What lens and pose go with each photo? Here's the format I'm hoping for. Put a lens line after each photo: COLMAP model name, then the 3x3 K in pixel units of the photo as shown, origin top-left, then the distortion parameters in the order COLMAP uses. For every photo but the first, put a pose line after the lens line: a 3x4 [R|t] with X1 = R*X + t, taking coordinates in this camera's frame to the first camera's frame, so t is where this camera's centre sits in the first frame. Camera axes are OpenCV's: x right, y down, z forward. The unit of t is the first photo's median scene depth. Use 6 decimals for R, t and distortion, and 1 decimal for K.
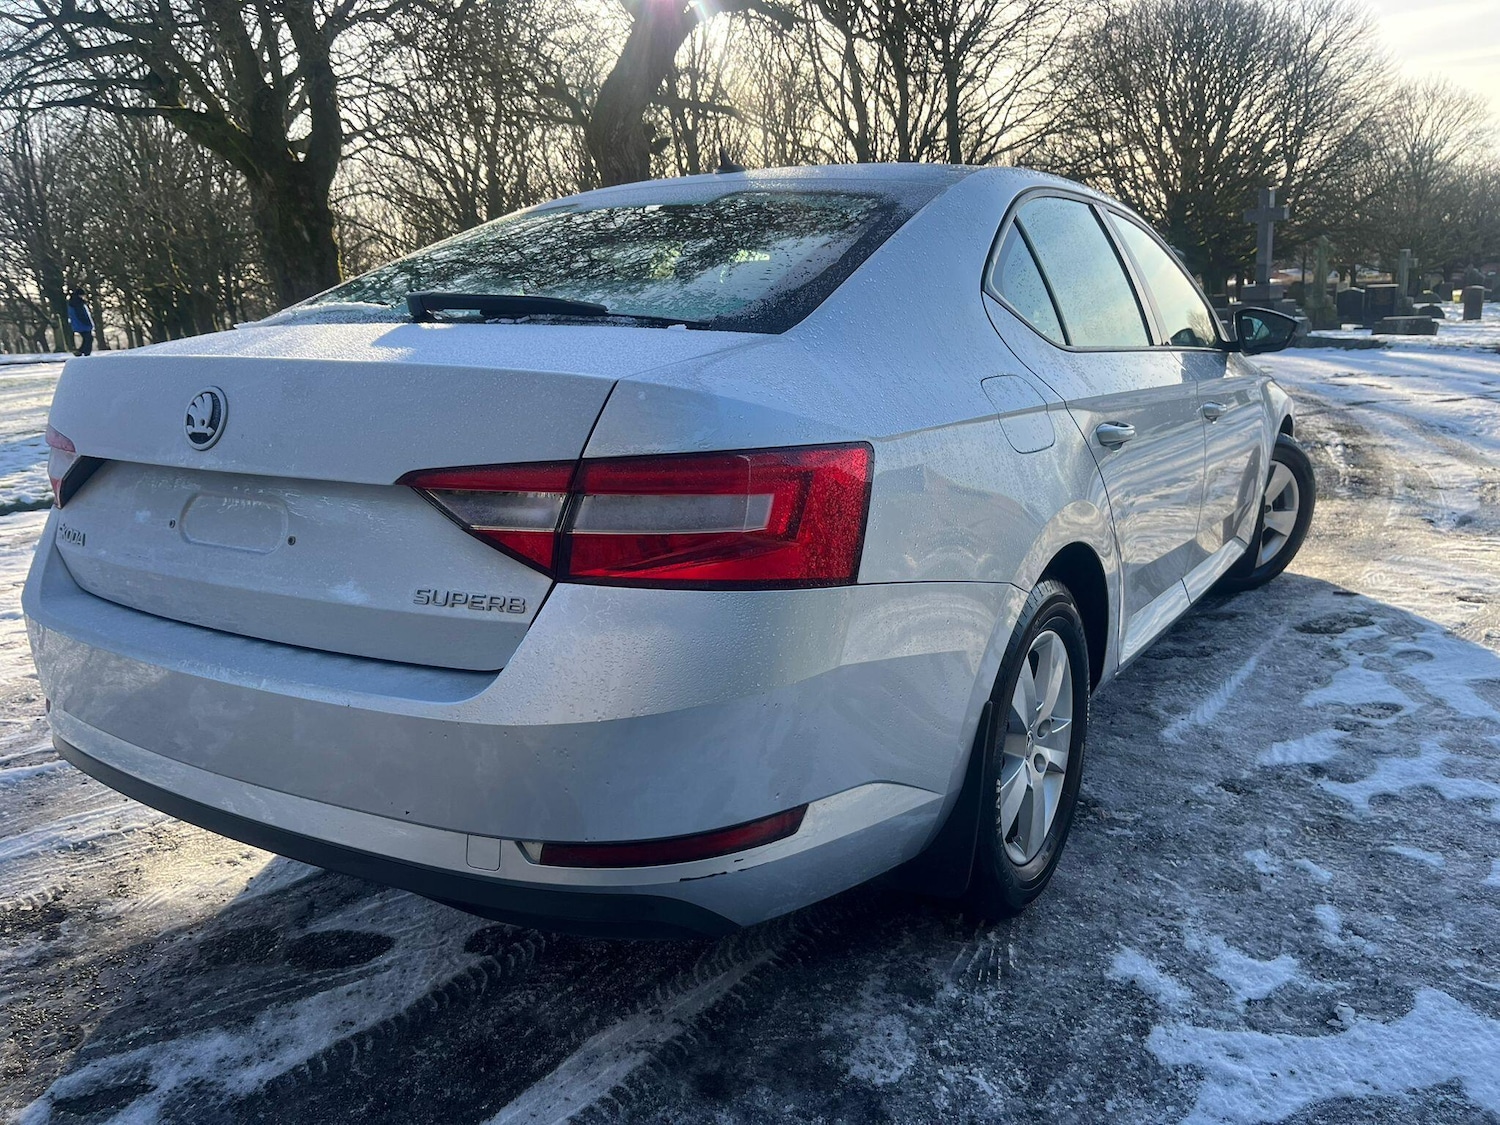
lens RADIAL K [[1135.5, 0, 739.0], [0, 1135.5, 566.1], [0, 0, 1]] dist [0.084166, -0.121798]
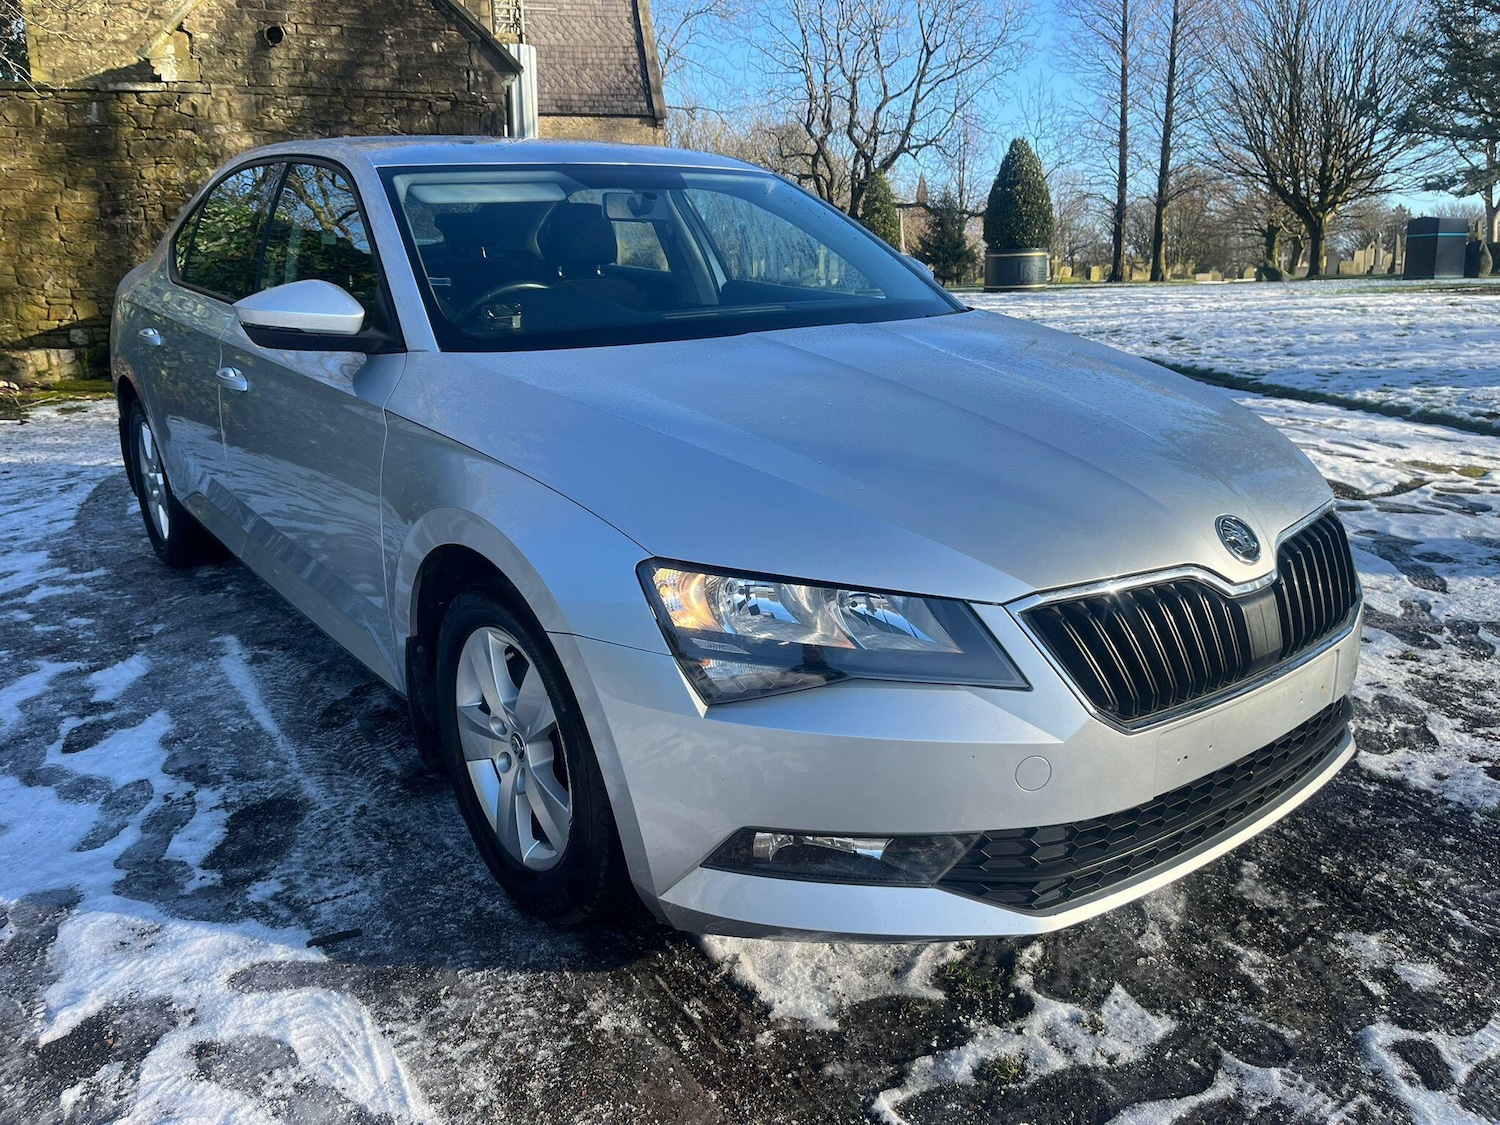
lens RADIAL K [[1135.5, 0, 760.5], [0, 1135.5, 551.0], [0, 0, 1]] dist [0.084166, -0.121798]
pose [[-0.341138, 0.281487, -0.896878, 1.668850], [-0.191539, 0.913280, 0.359489, -0.623165], [0.920292, 0.294422, -0.257639, 2.453017]]
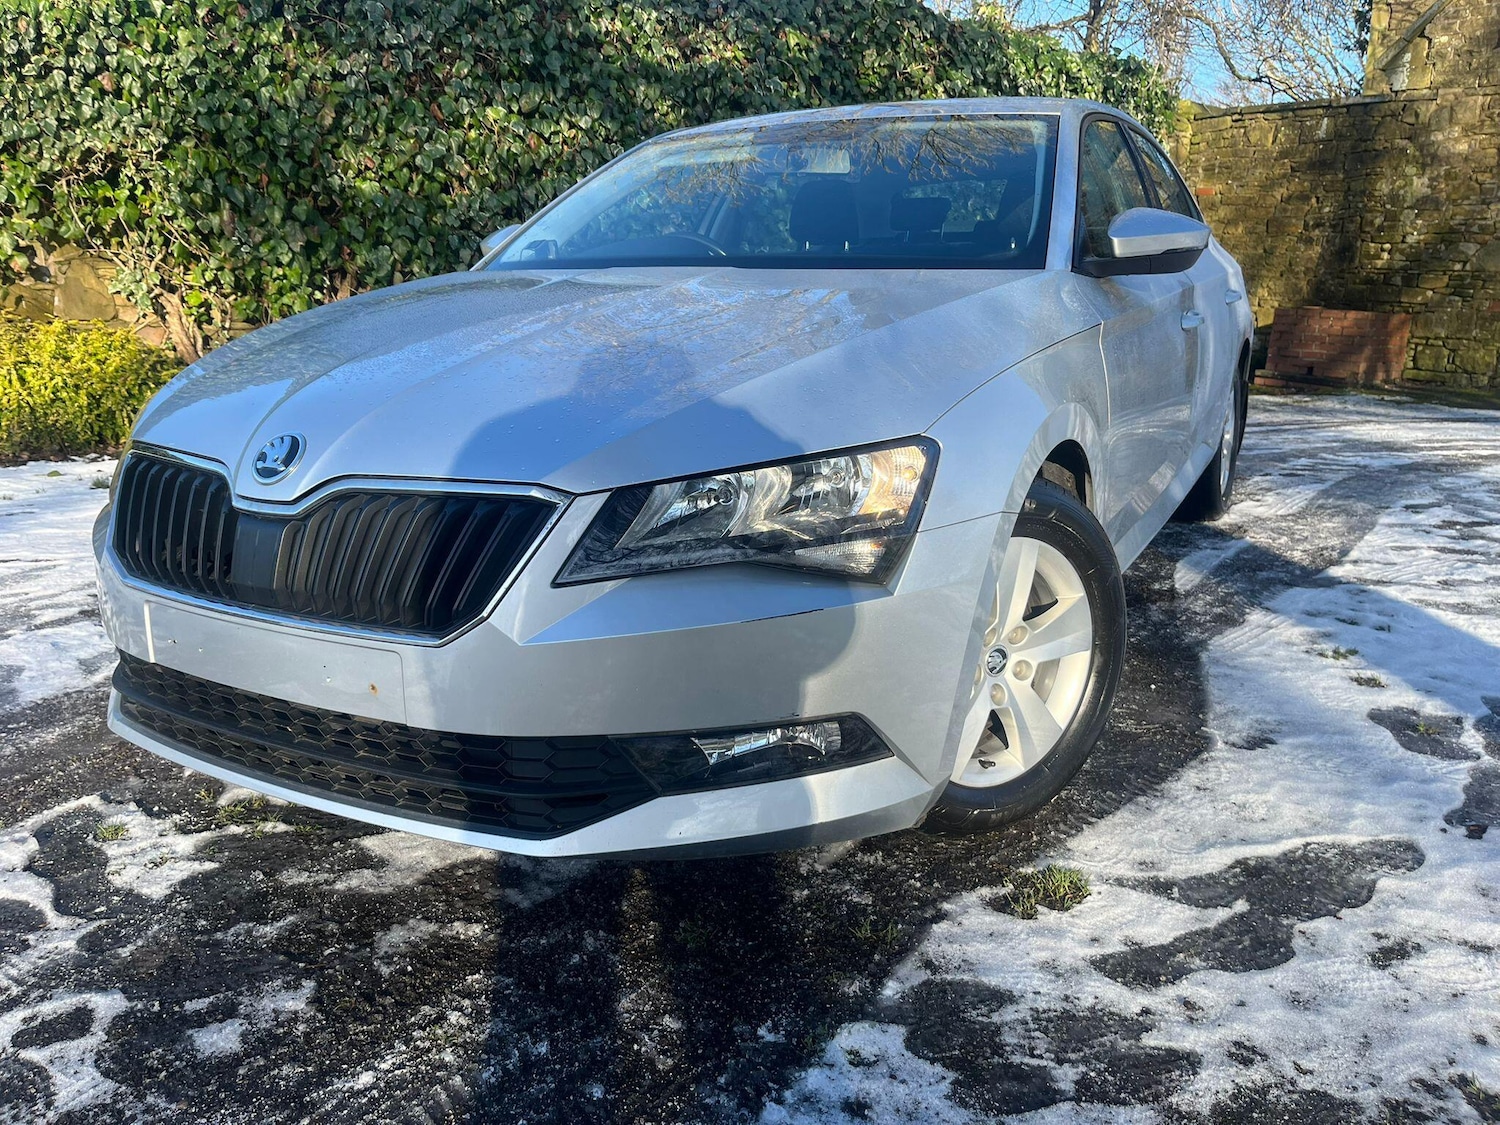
lens RADIAL K [[1135.5, 0, 741.2], [0, 1135.5, 550.7], [0, 0, 1]] dist [0.084166, -0.121798]
pose [[-0.998483, 0.033199, -0.043919, 0.536198], [0.009808, 0.892235, 0.451465, -0.683259], [0.054175, 0.450350, -0.891207, 3.271151]]
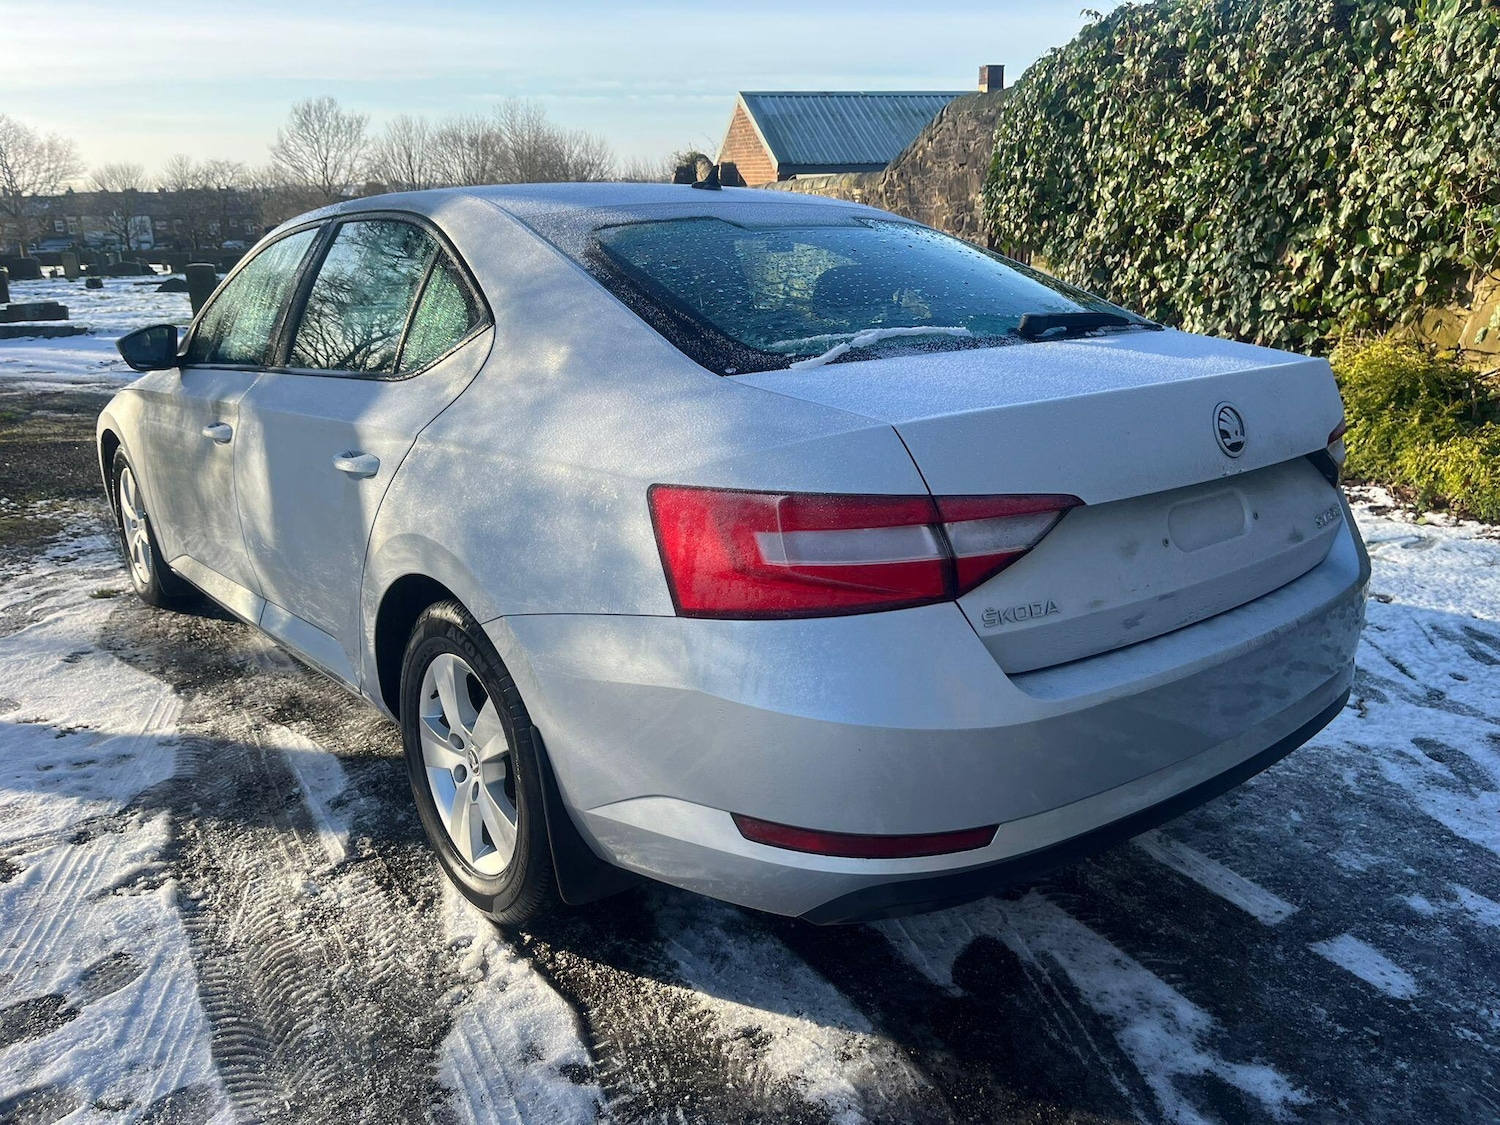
lens RADIAL K [[1135.5, 0, 761.5], [0, 1135.5, 549.1], [0, 0, 1]] dist [0.084166, -0.121798]
pose [[0.328561, -0.224589, 0.917392, -1.240330], [0.221927, 0.962480, 0.156144, -0.217216], [-0.918039, 0.152291, 0.366076, 0.754168]]
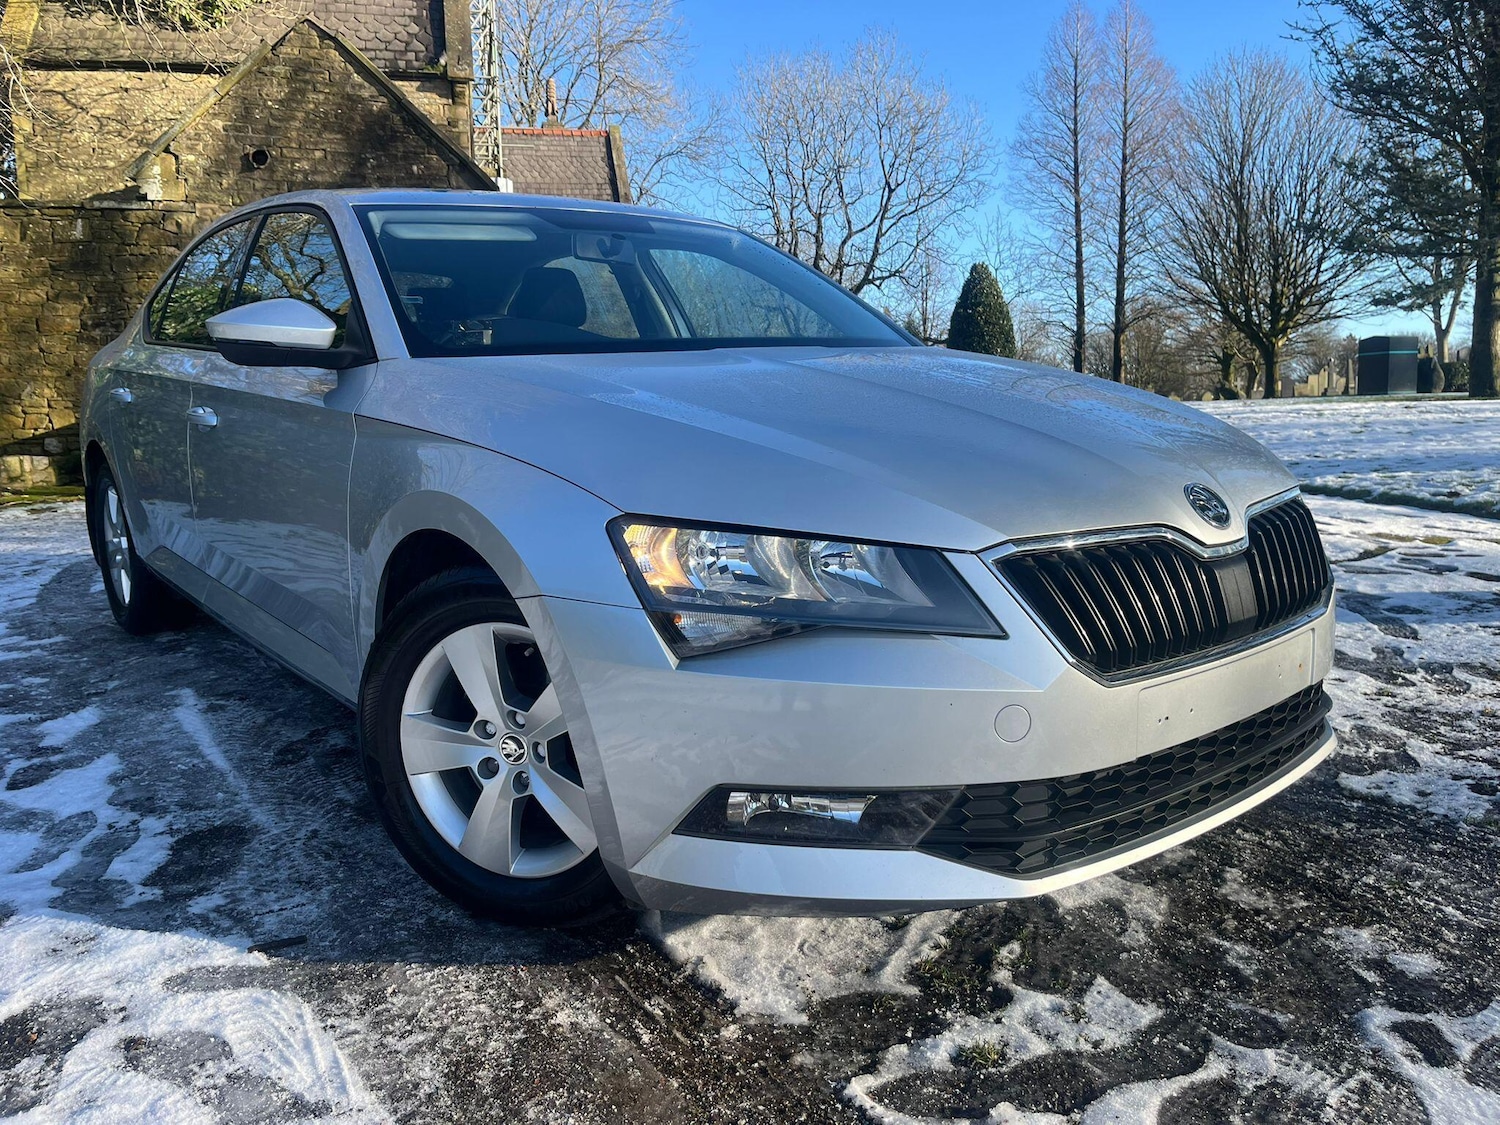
lens RADIAL K [[1135.5, 0, 743.4], [0, 1135.5, 558.7], [0, 0, 1]] dist [0.077578, -0.111107]
pose [[-0.330789, 0.189793, -0.924423, 1.682062], [-0.187707, 0.946762, 0.261547, -0.518488], [0.924848, 0.260037, -0.277554, 2.486873]]
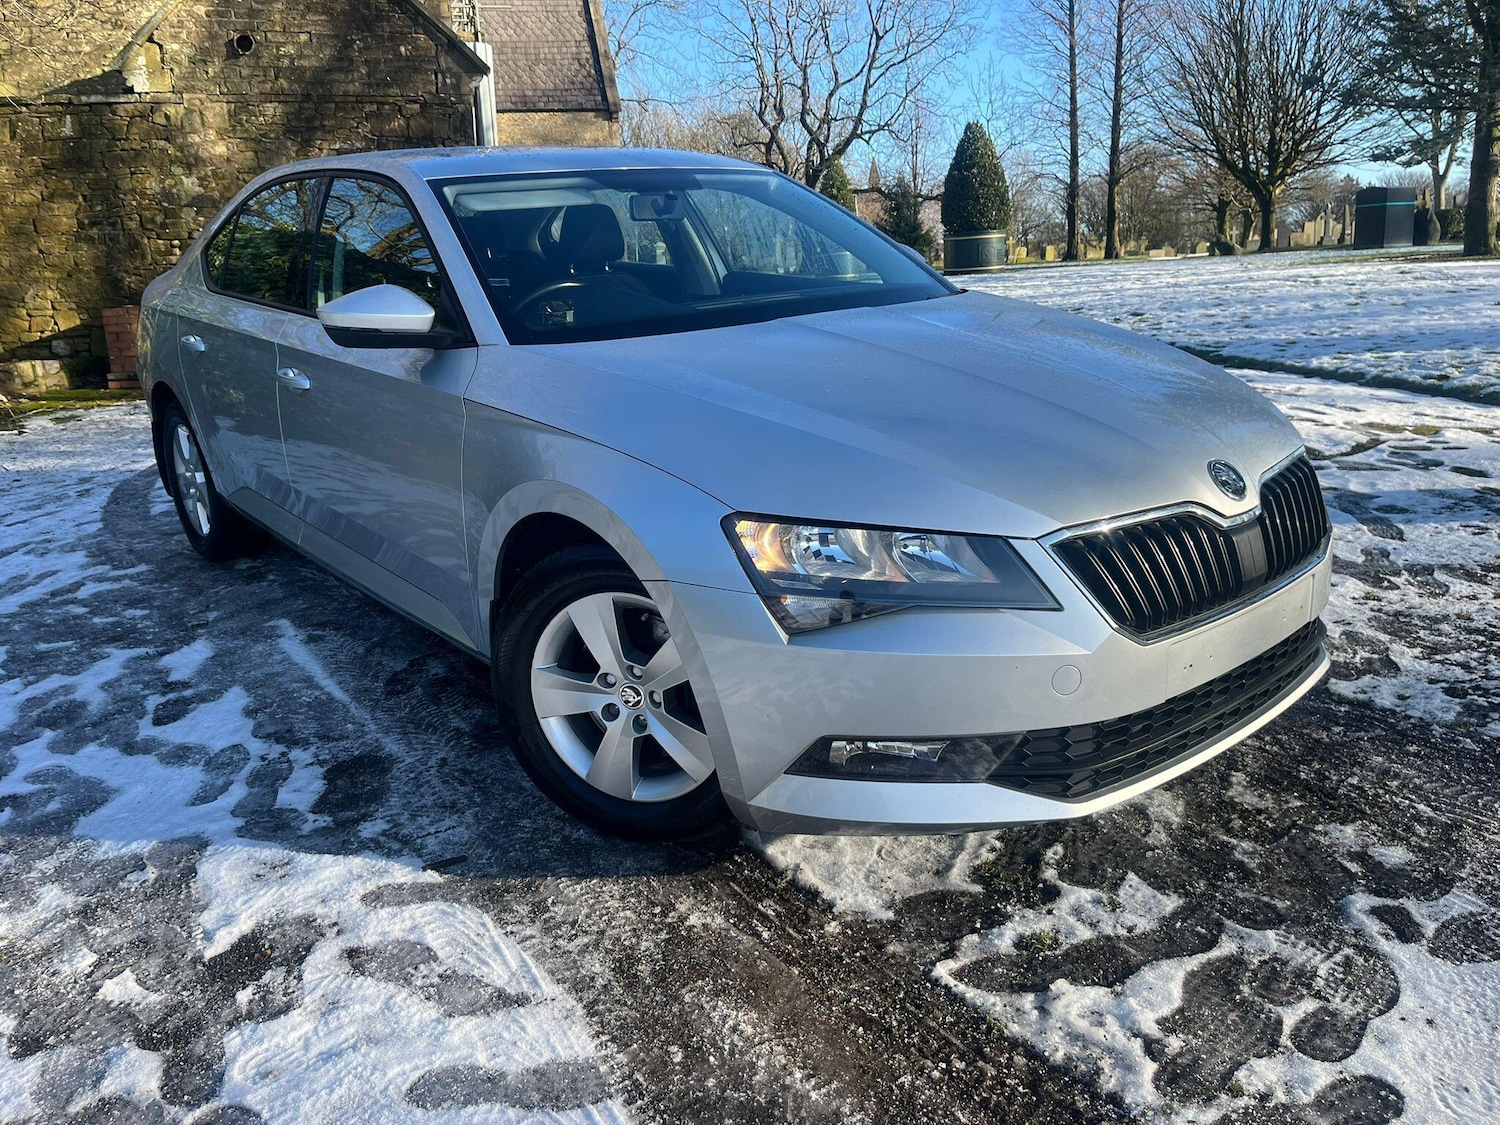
lens RADIAL K [[1135.5, 0, 742.5], [0, 1135.5, 552.3], [0, 0, 1]] dist [0.077578, -0.111107]
pose [[-0.316796, 0.302205, -0.899062, 1.813578], [-0.165010, 0.915870, 0.365998, -0.632062], [0.934030, 0.264301, -0.240278, 2.423979]]
